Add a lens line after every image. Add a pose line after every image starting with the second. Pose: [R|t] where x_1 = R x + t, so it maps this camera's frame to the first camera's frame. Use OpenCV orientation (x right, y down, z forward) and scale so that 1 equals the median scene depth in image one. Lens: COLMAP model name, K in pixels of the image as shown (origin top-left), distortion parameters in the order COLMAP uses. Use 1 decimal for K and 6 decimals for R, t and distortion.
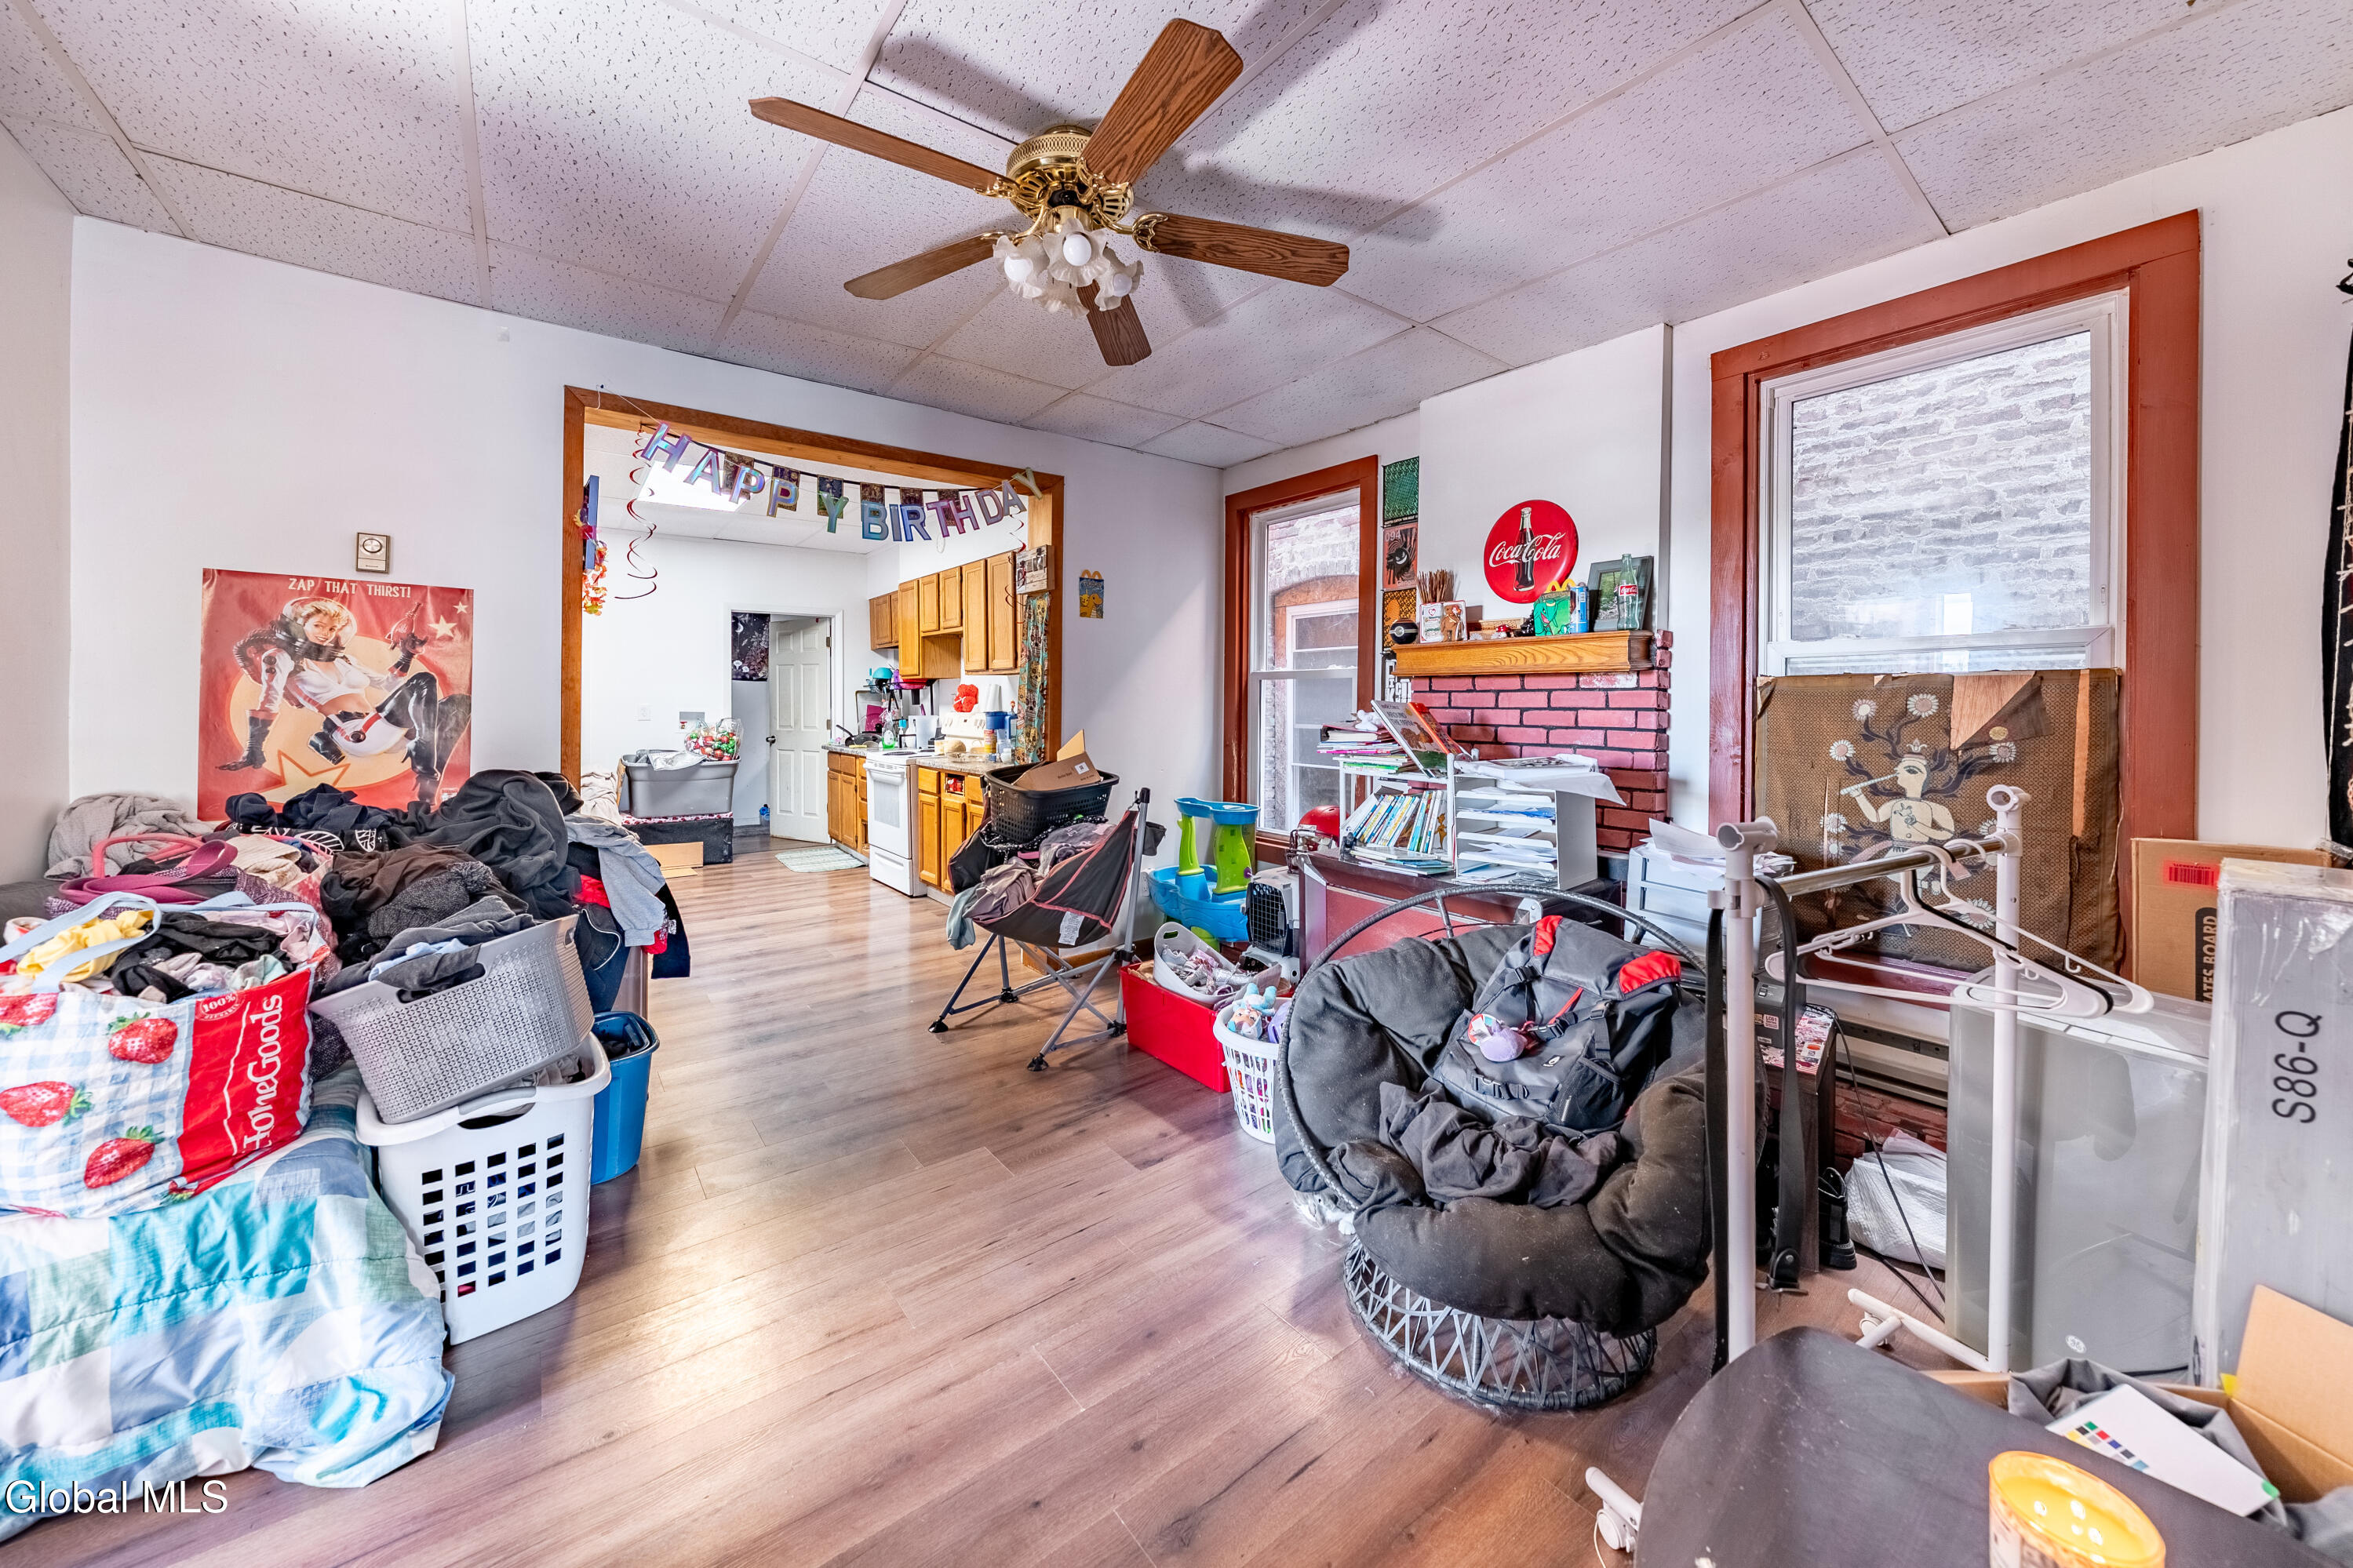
lens RADIAL K [[820.0, 0, 1182.1], [0, 820.0, 716.0], [0, 0, 1]] dist [-0.004433, -0.000187]
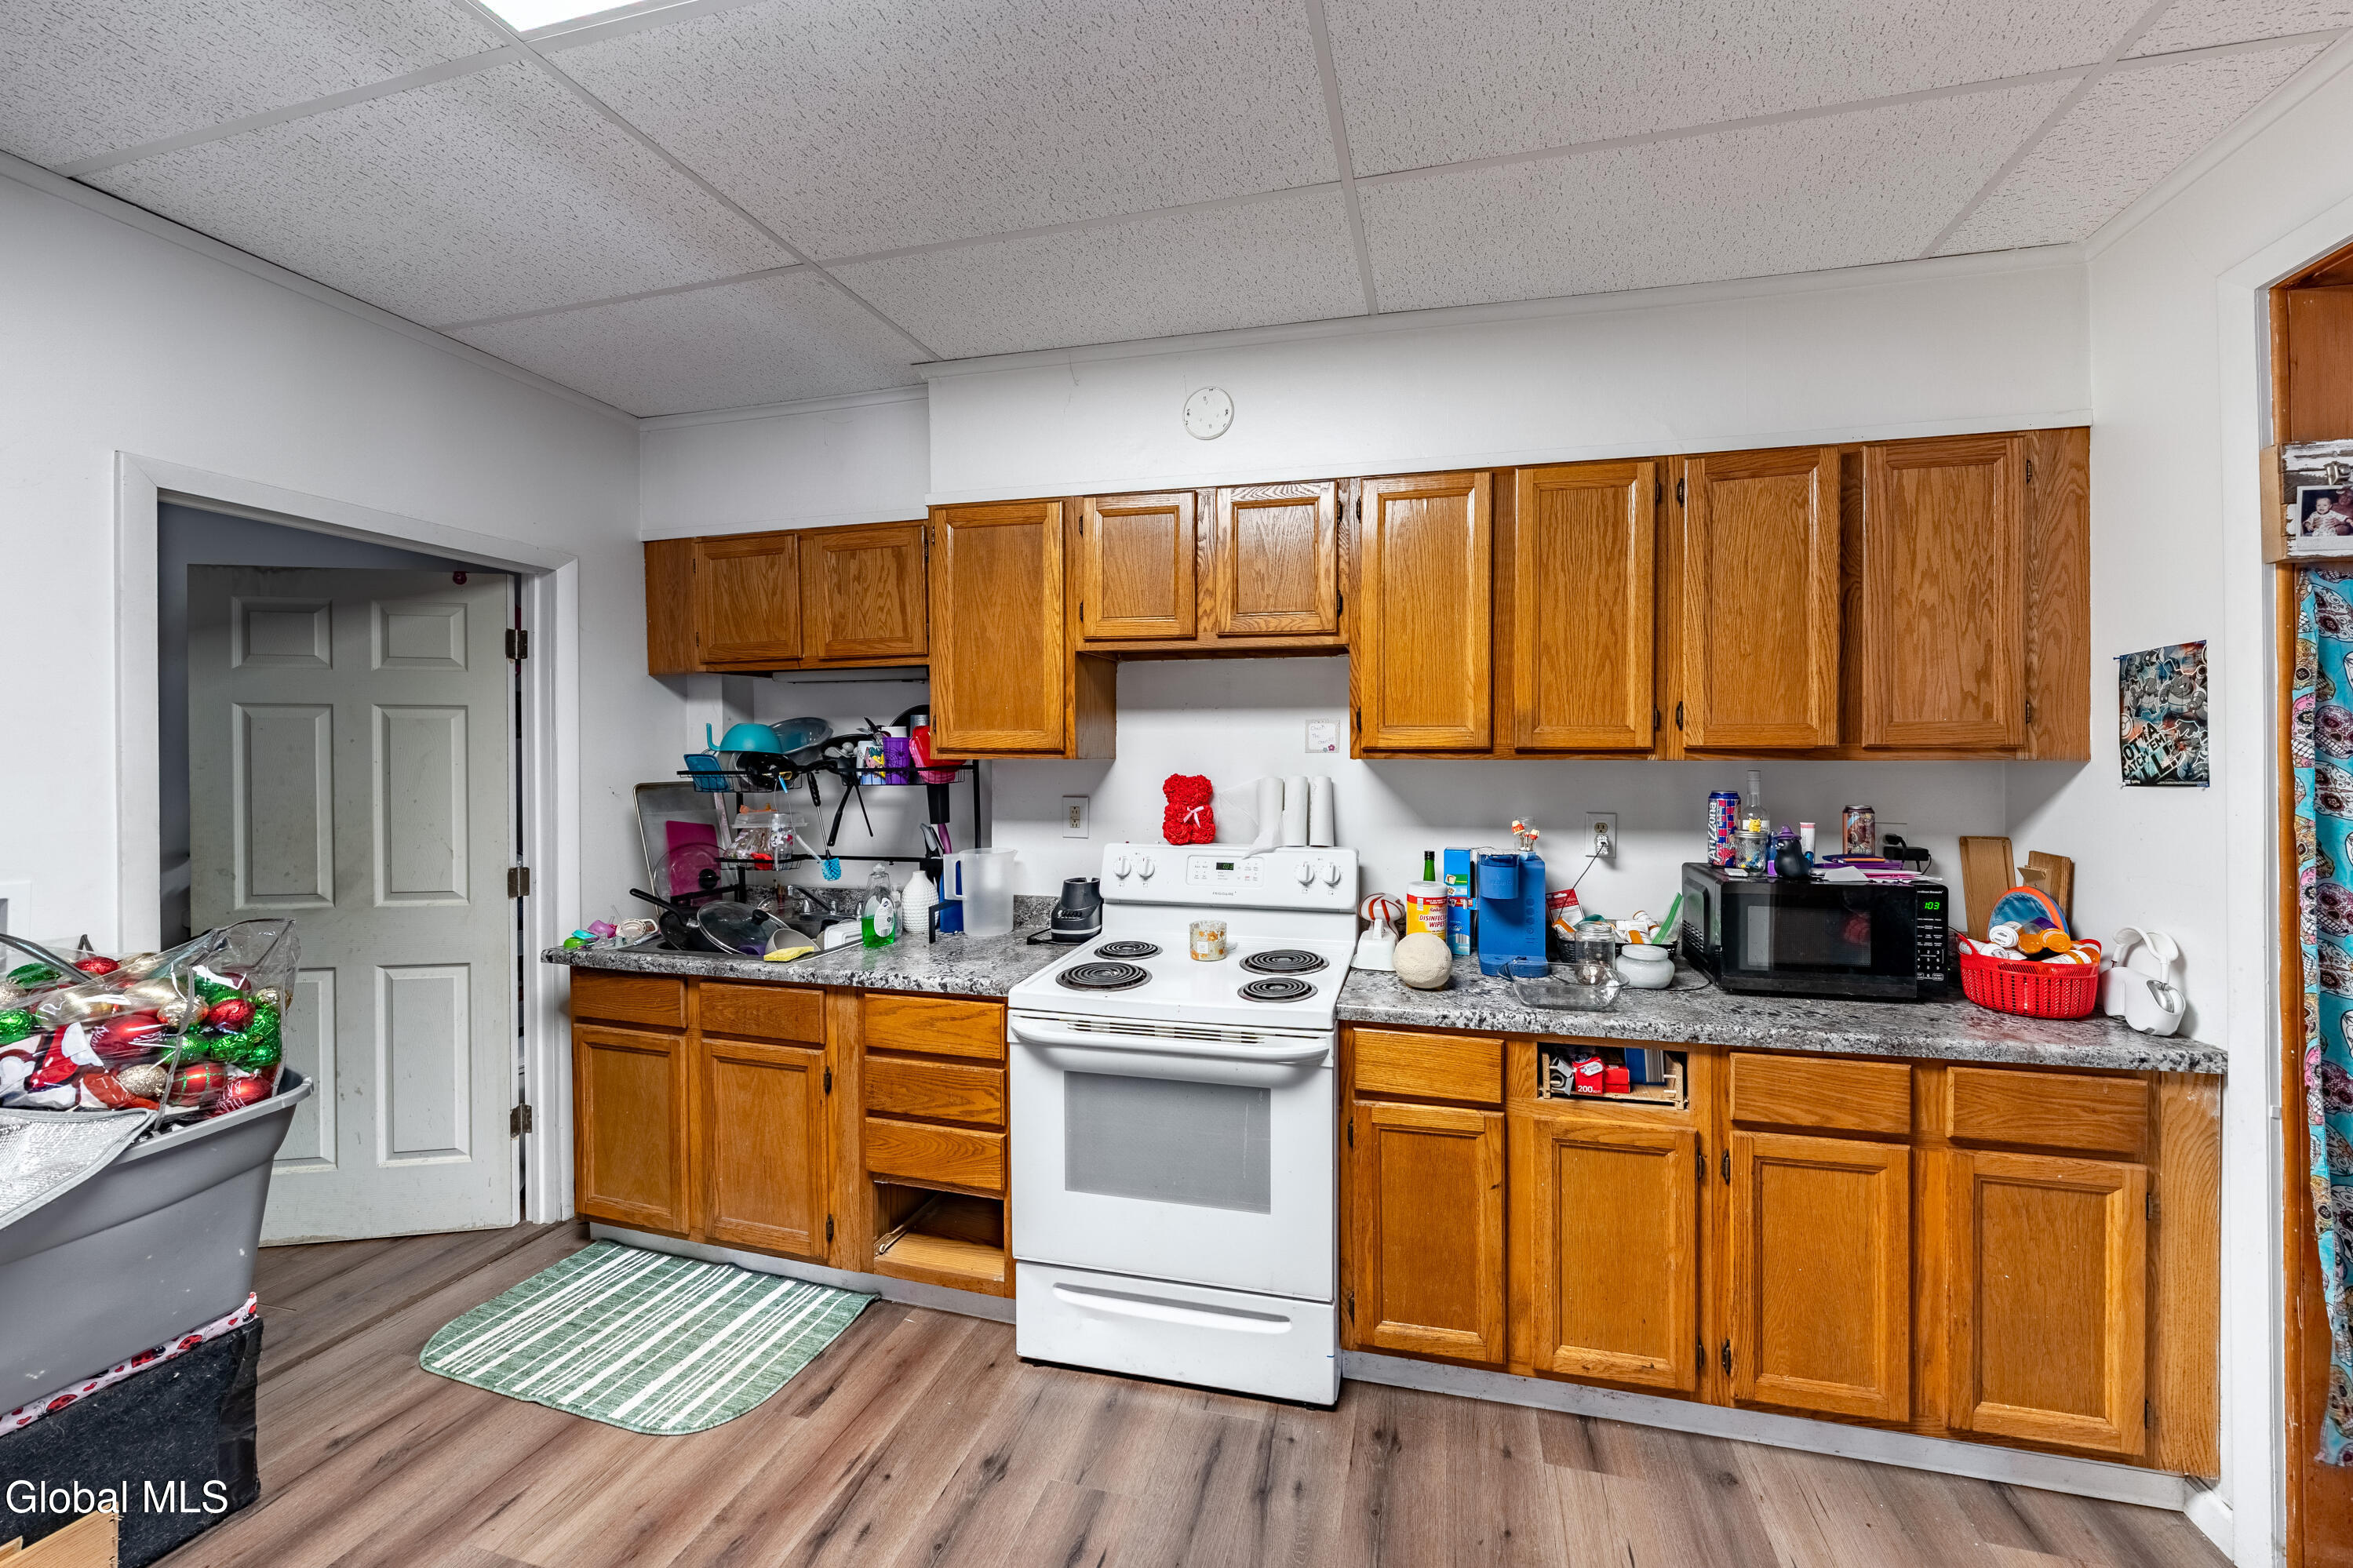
lens RADIAL K [[820.0, 0, 1181.2], [0, 820.0, 764.7], [0, 0, 1]] dist [-0.004433, -0.000187]
pose [[0.778523, -0.007867, 0.627567, -0.474460], [0.013783, 0.999895, -0.004563, -0.037674], [-0.627465, 0.012202, 0.778549, 0.618648]]
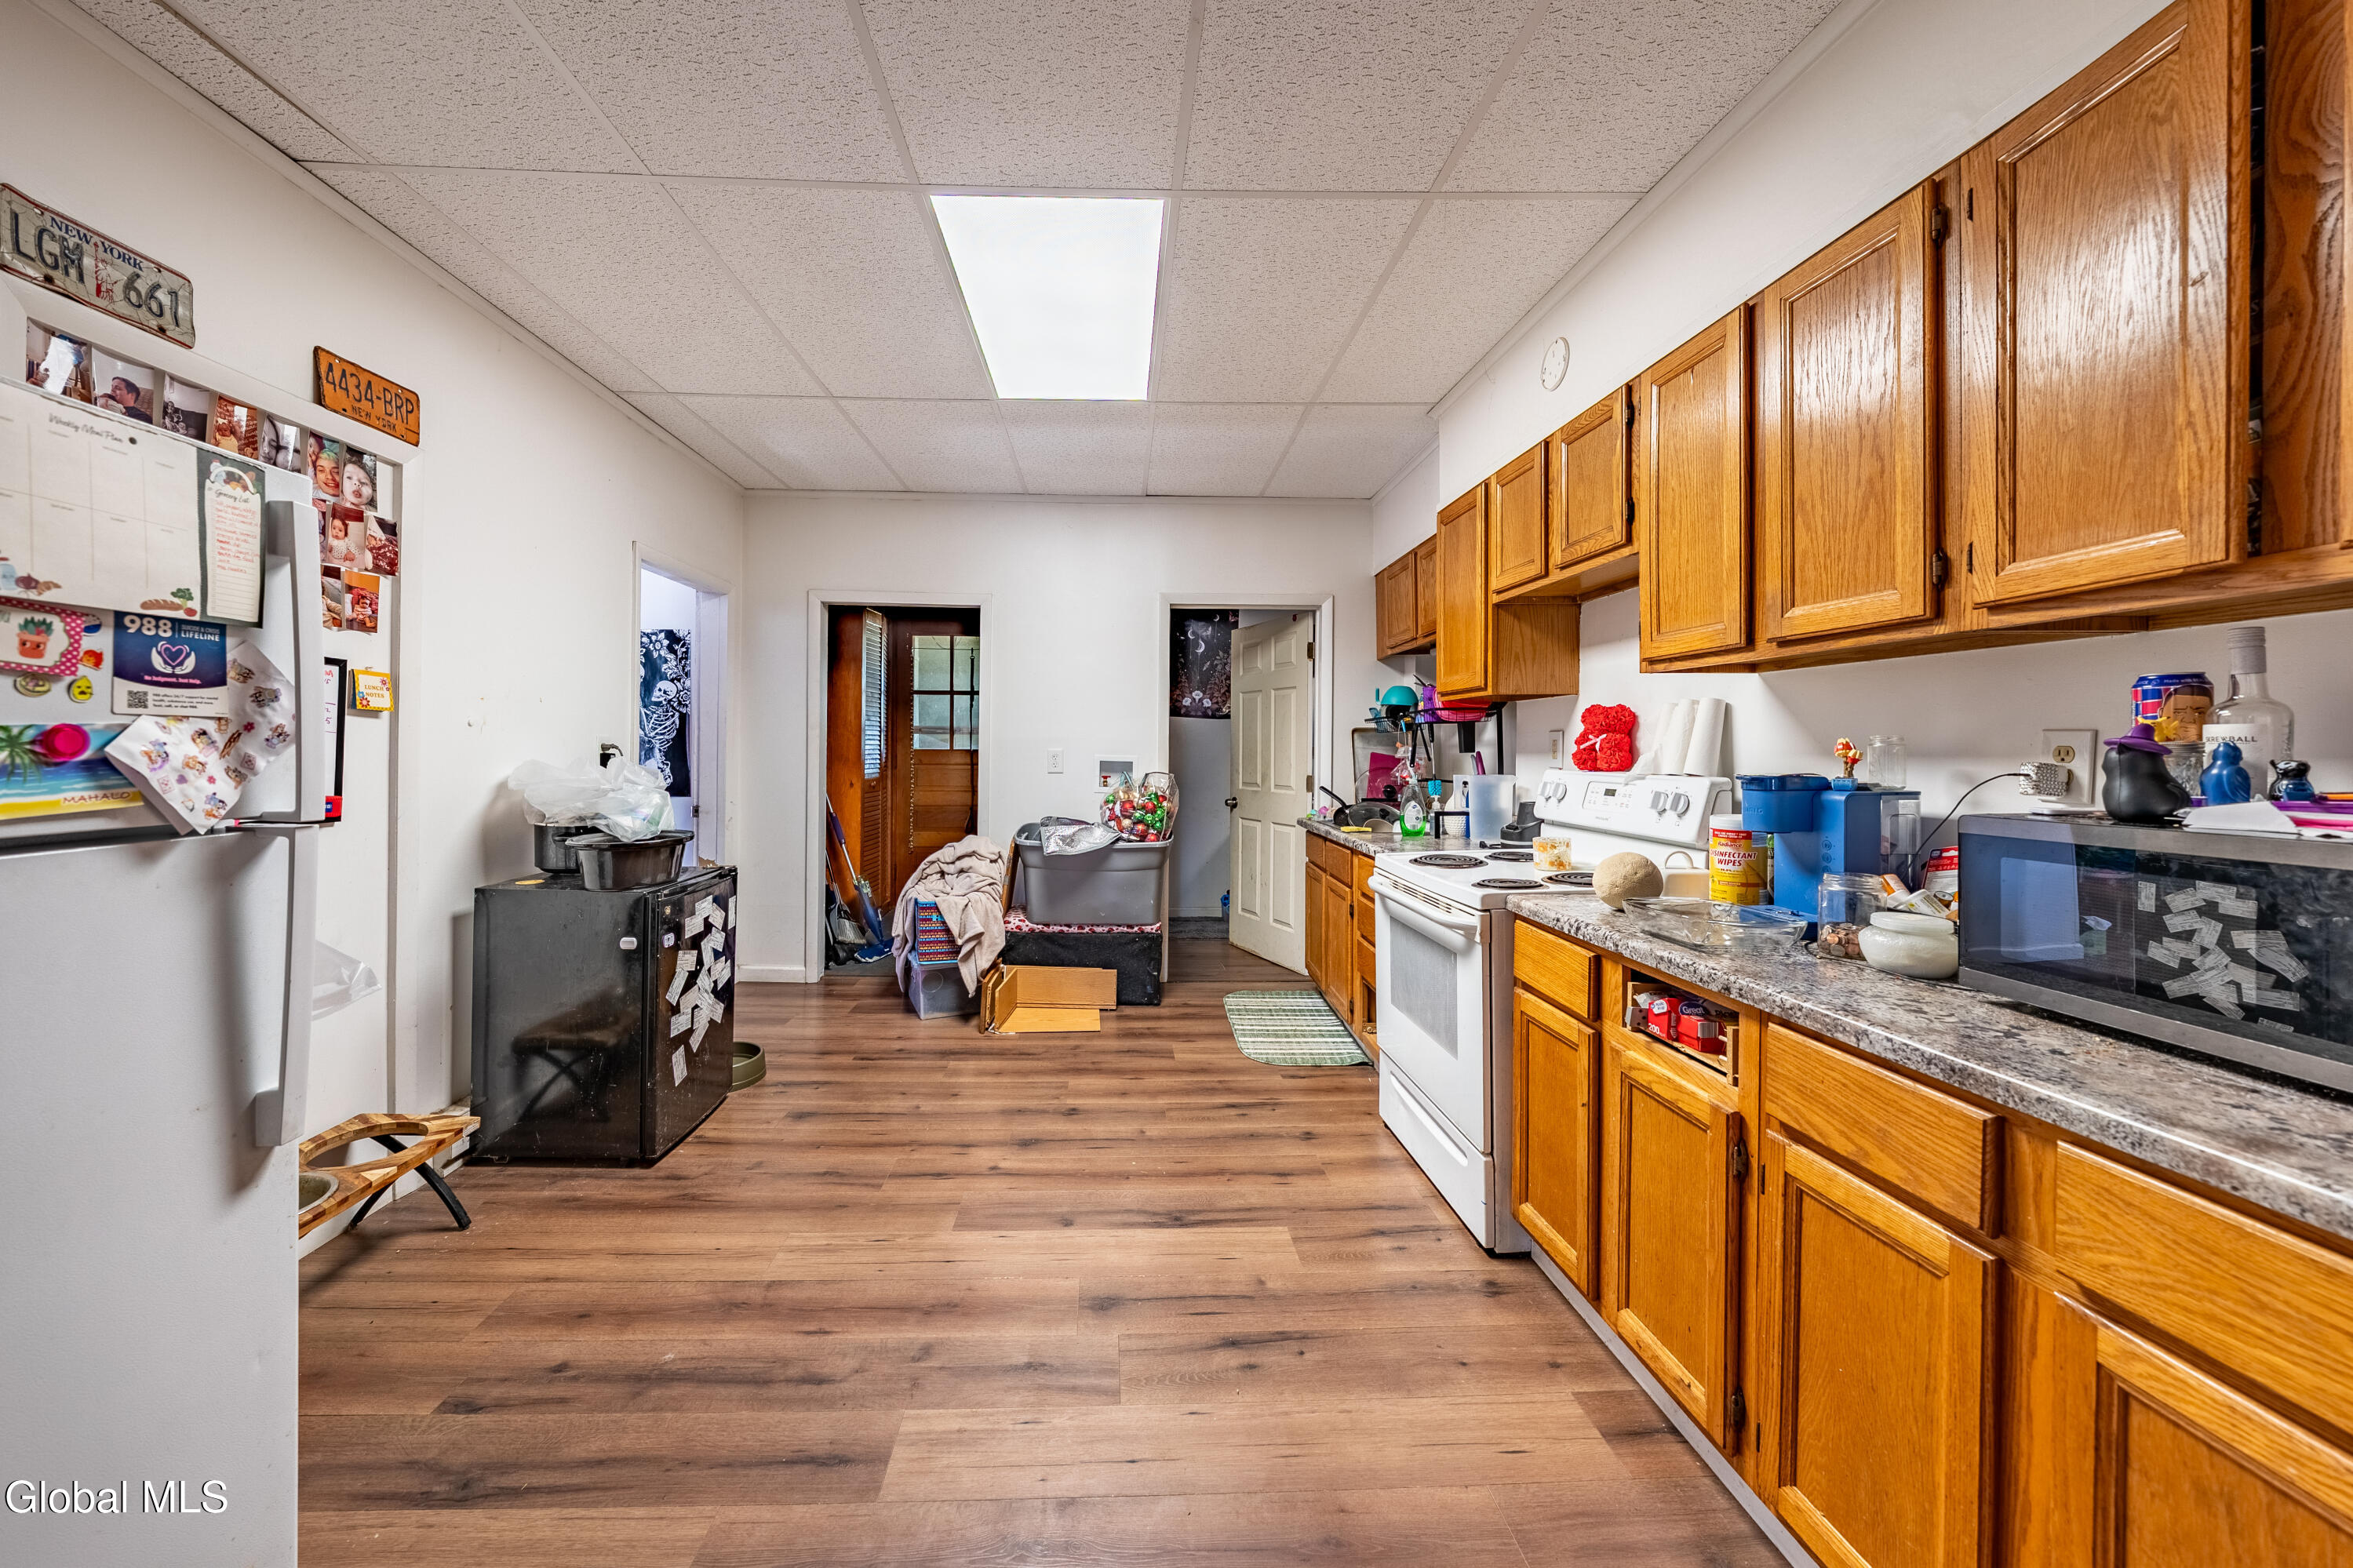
lens RADIAL K [[820.0, 0, 1179.2], [0, 820.0, 755.5], [0, 0, 1]] dist [-0.004433, -0.000187]
pose [[0.836355, 0.008426, -0.548124, -0.196005], [-0.015925, 0.999833, -0.008929, -0.004486], [0.547957, 0.016197, 0.836349, 0.480390]]
